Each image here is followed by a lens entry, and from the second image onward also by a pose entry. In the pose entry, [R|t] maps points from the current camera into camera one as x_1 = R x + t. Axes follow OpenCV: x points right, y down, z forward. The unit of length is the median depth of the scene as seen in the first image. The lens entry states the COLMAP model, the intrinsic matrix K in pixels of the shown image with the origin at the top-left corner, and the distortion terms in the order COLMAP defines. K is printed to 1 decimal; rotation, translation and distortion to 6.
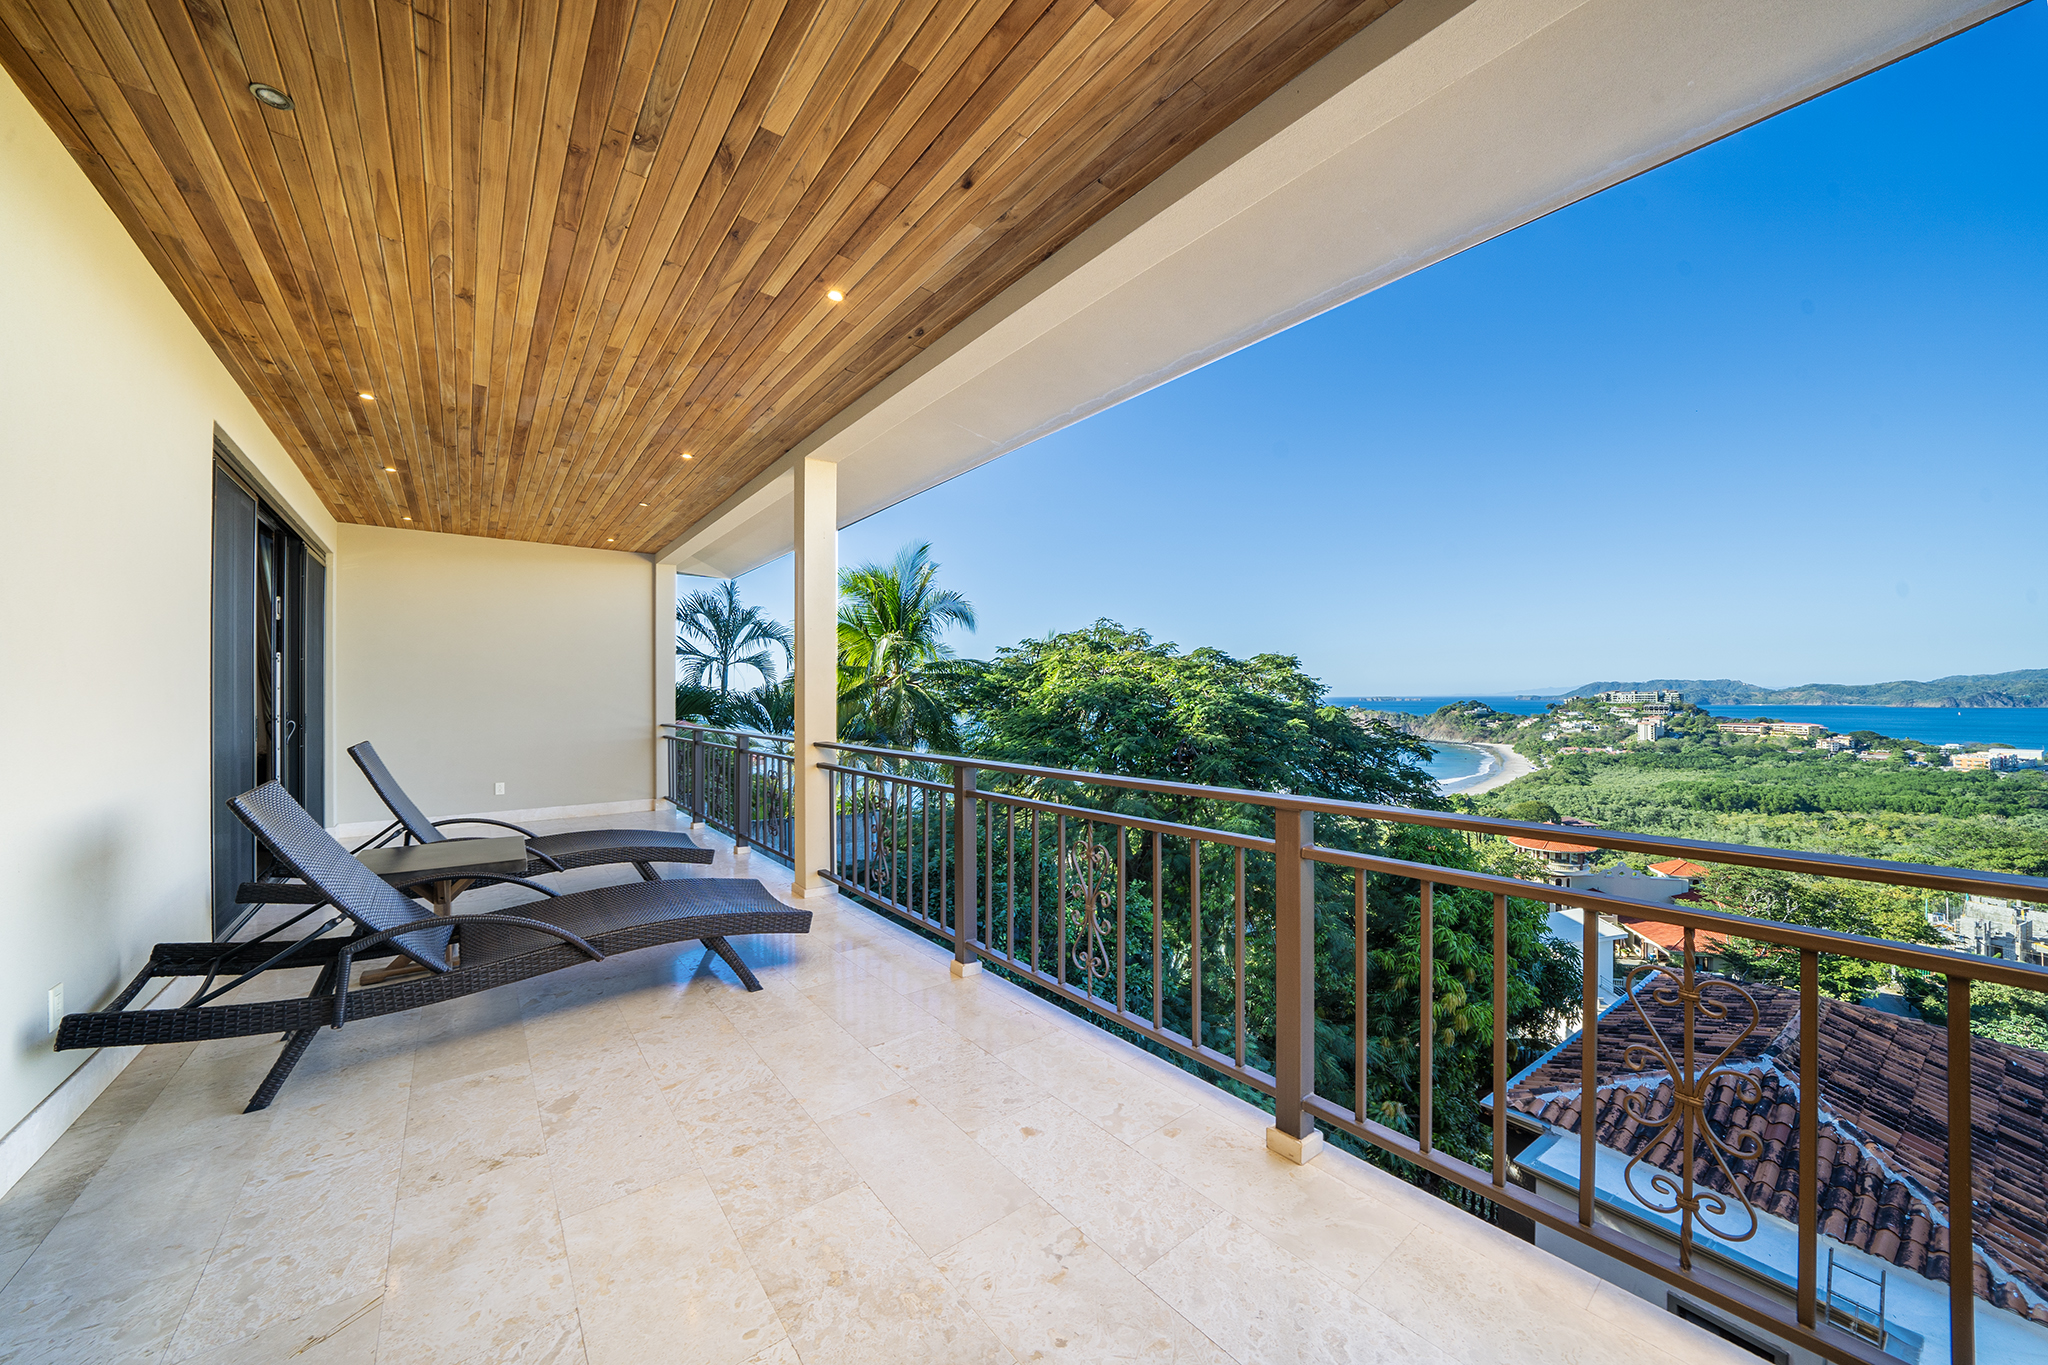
lens RADIAL K [[703.3, 0, 1019.9], [0, 703.3, 686.5], [0, 0, 1]] dist [-0.001754, -0.000110]
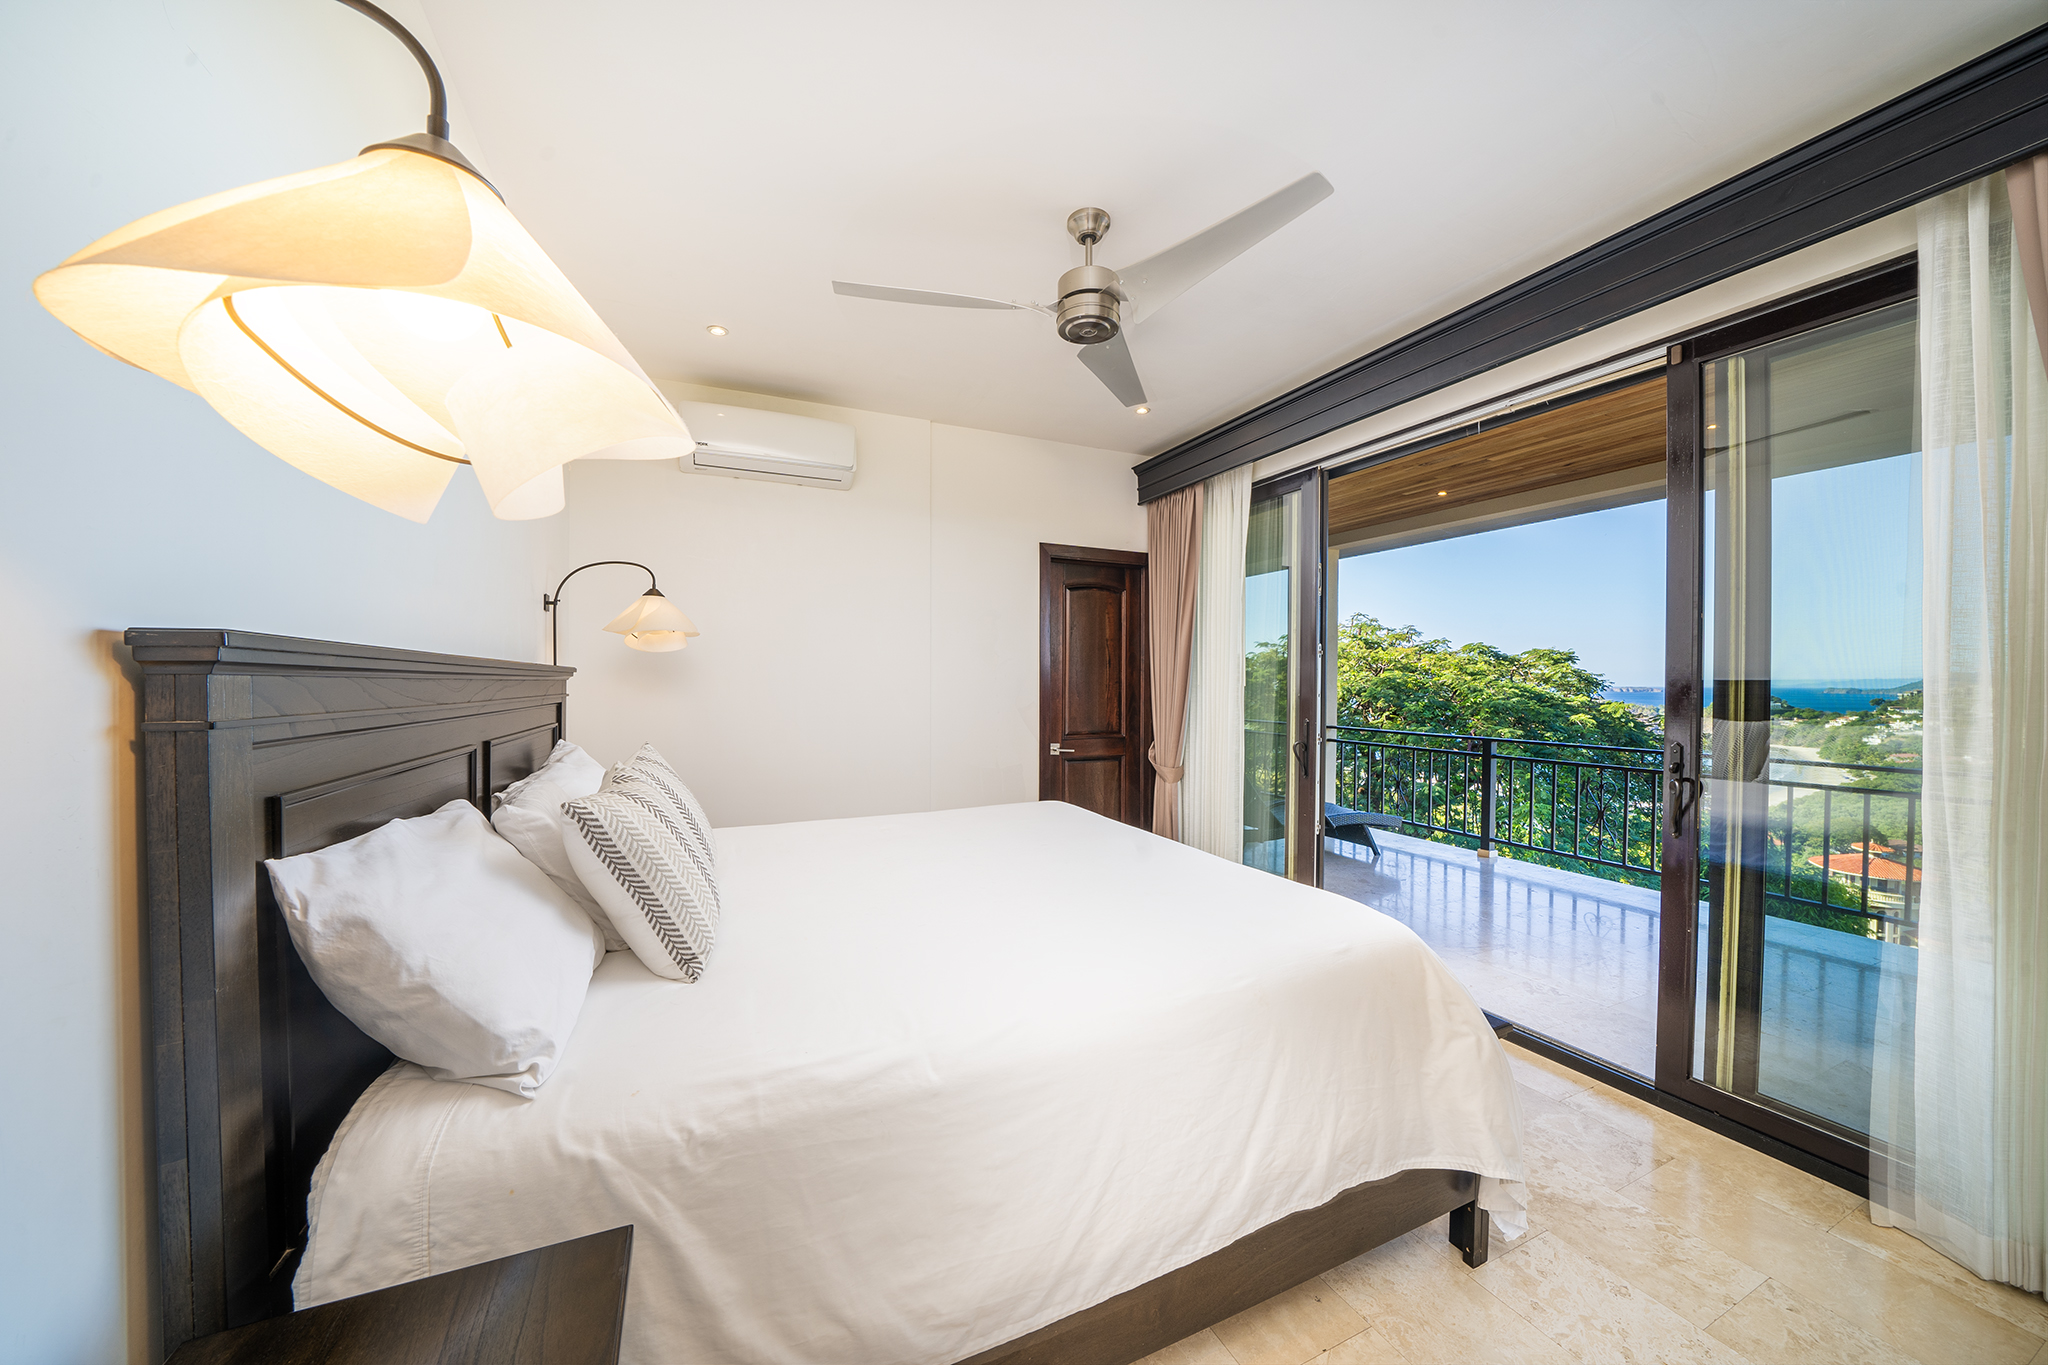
lens RADIAL K [[703.3, 0, 1027.6], [0, 703.3, 692.2], [0, 0, 1]] dist [-0.001754, -0.000110]
pose [[0.972931, 0.015061, -0.230605, -0.130897], [-0.008091, 0.999482, 0.031141, -0.009994], [0.230954, -0.028433, 0.972549, -0.147780]]
